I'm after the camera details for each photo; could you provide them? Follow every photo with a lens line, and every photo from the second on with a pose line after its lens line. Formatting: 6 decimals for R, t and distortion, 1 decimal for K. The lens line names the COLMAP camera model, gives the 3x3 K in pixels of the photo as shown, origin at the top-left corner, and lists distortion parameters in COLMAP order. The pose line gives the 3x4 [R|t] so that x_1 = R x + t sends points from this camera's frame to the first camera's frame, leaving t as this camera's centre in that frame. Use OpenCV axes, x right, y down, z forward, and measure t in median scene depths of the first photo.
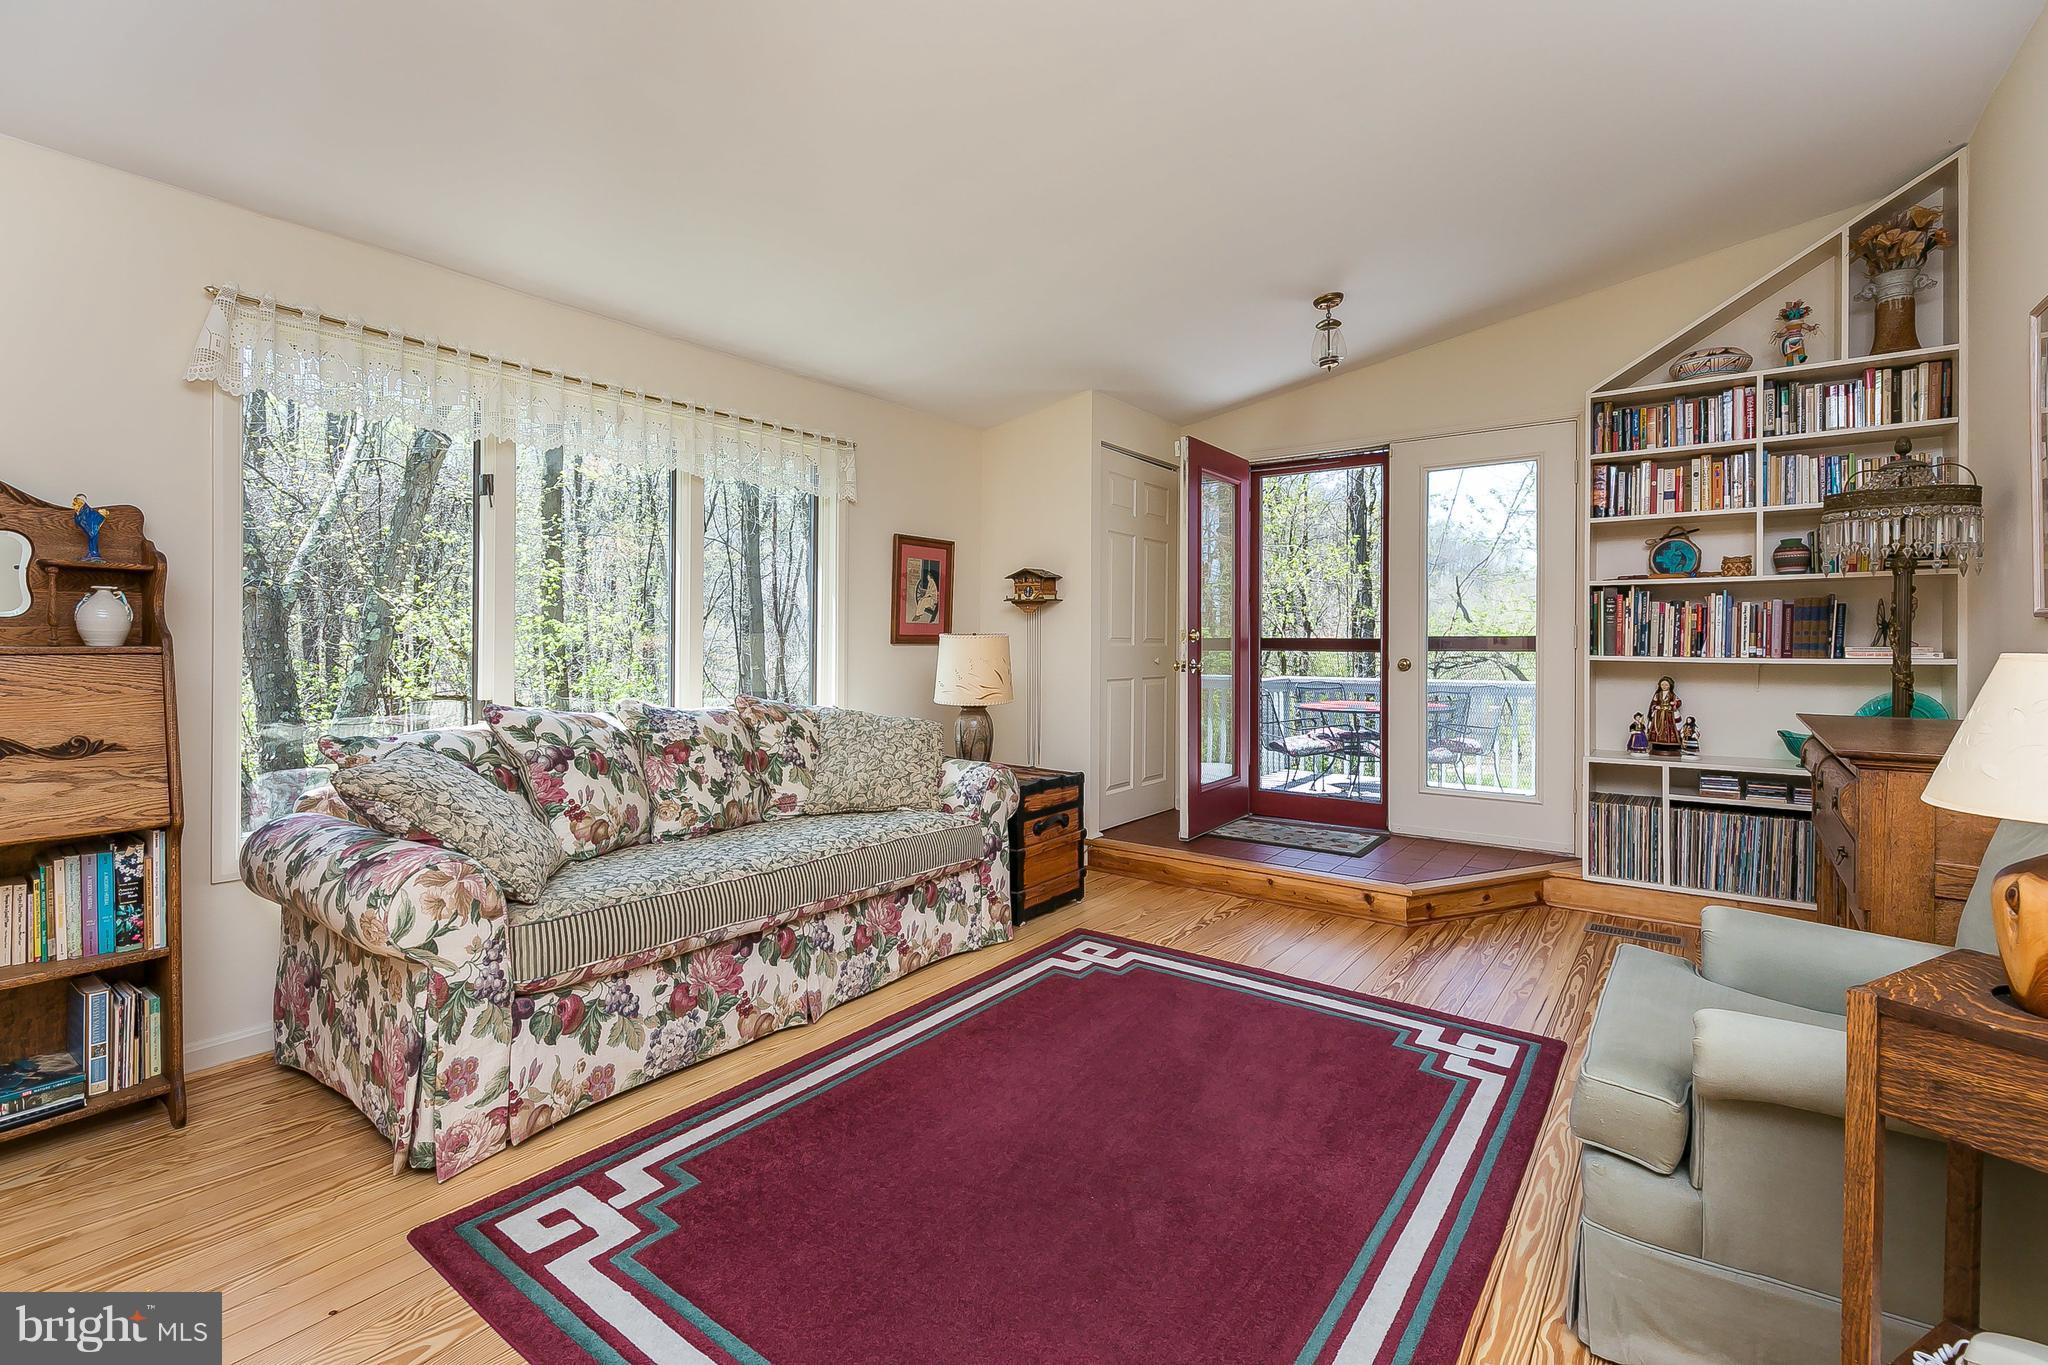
lens RADIAL K [[919.7, 0, 1024.3], [0, 919.7, 668.6], [0, 0, 1]] dist [-0.001423, -0.000879]
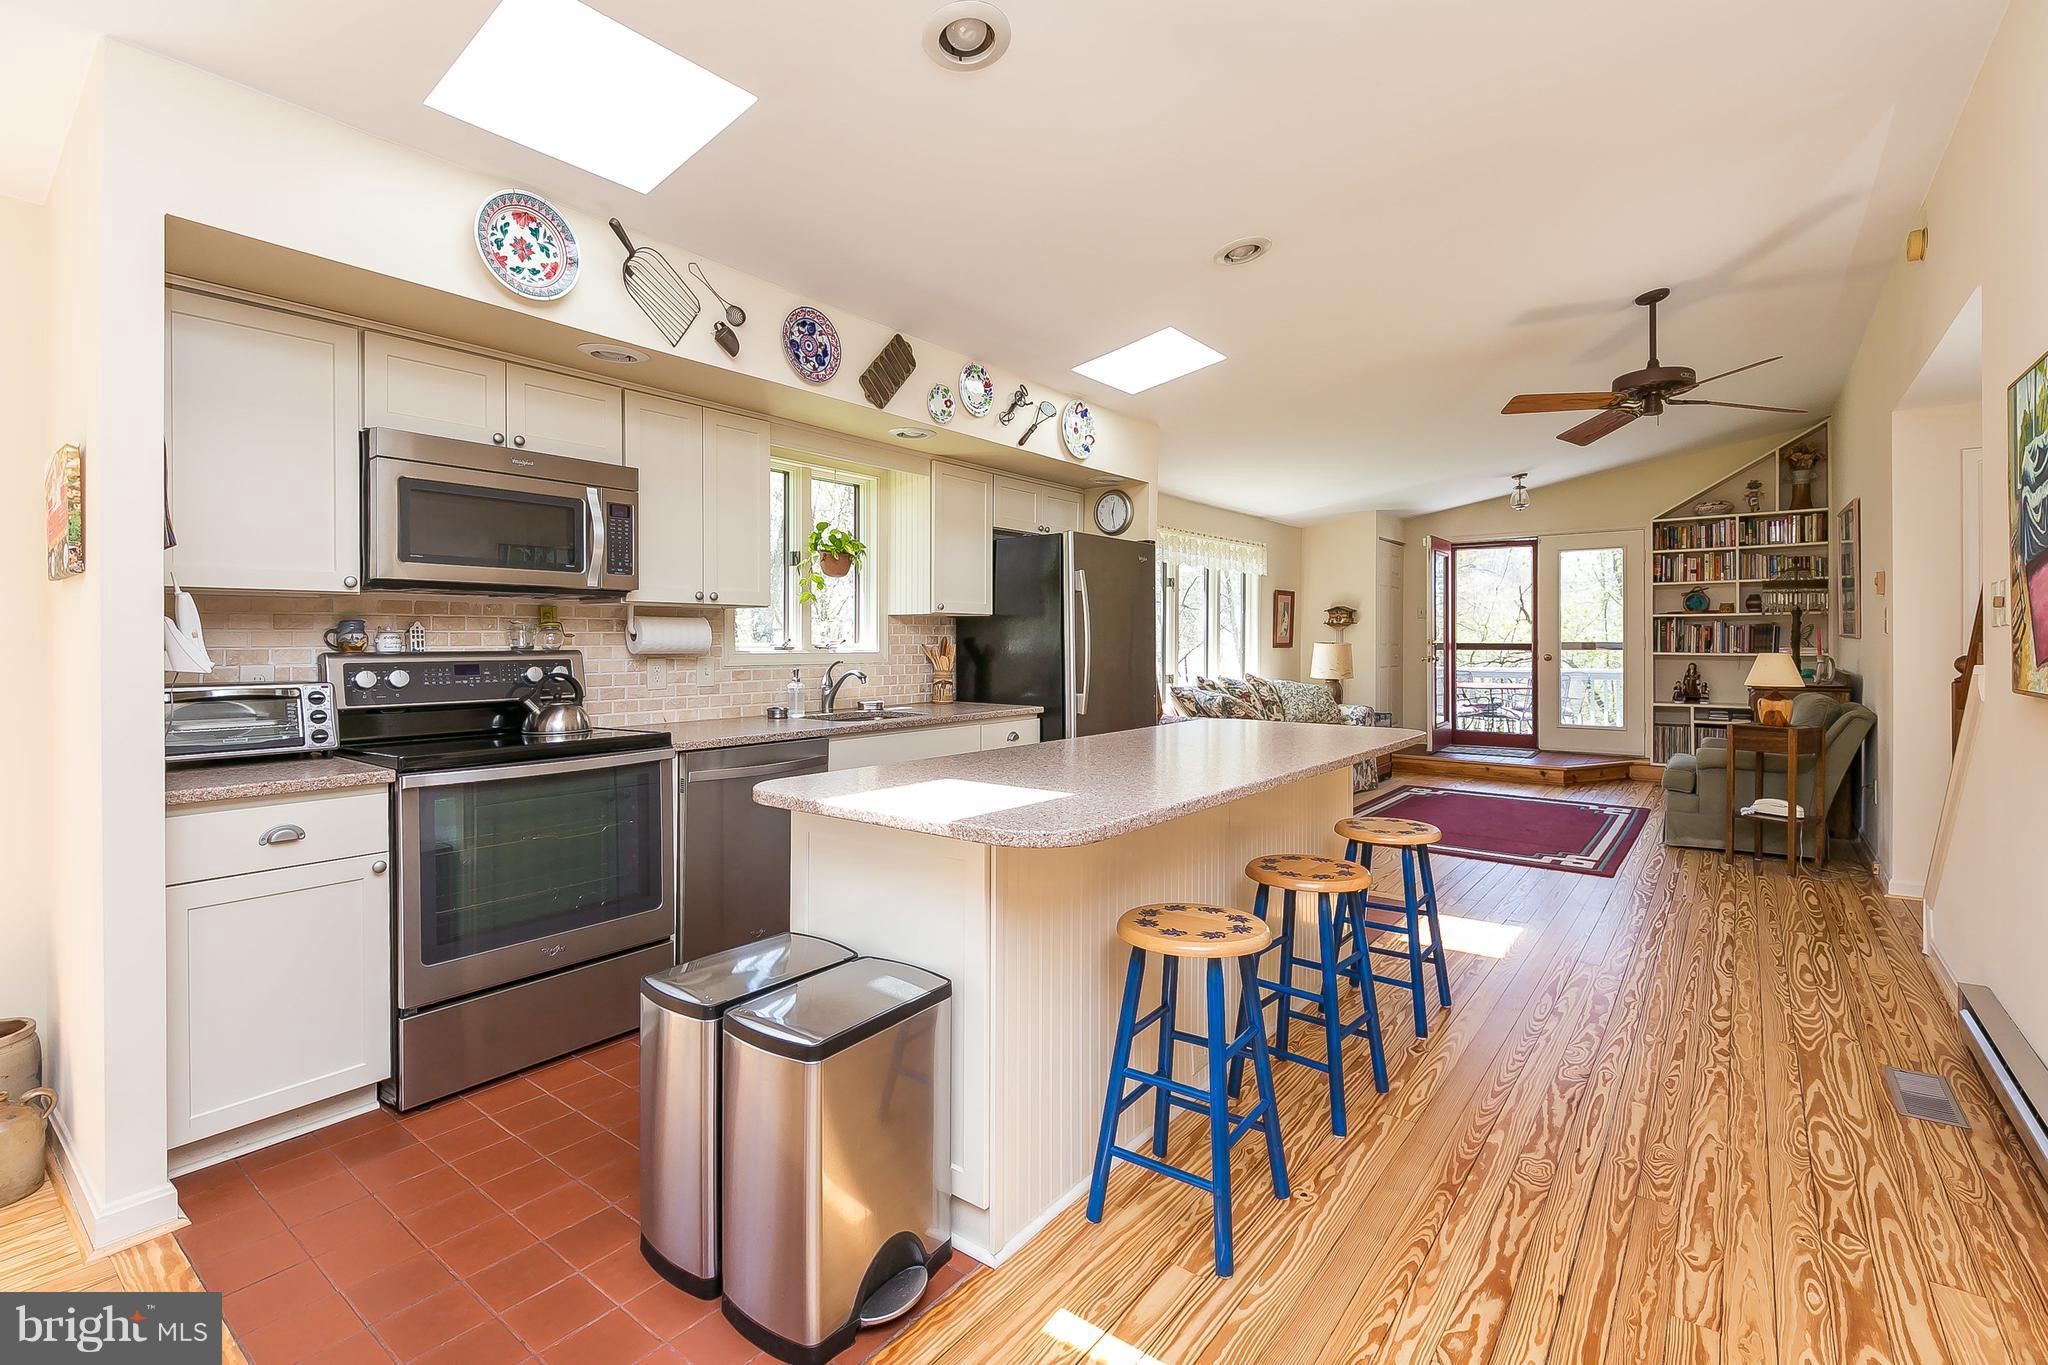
lens RADIAL K [[919.7, 0, 1021.2], [0, 919.7, 663.5], [0, 0, 1]] dist [-0.001423, -0.000879]
pose [[0.999736, -0.002674, -0.022840, -0.728286], [0.002555, 0.999983, -0.005250, 0.017465], [0.022853, 0.005190, 0.999725, -1.050508]]
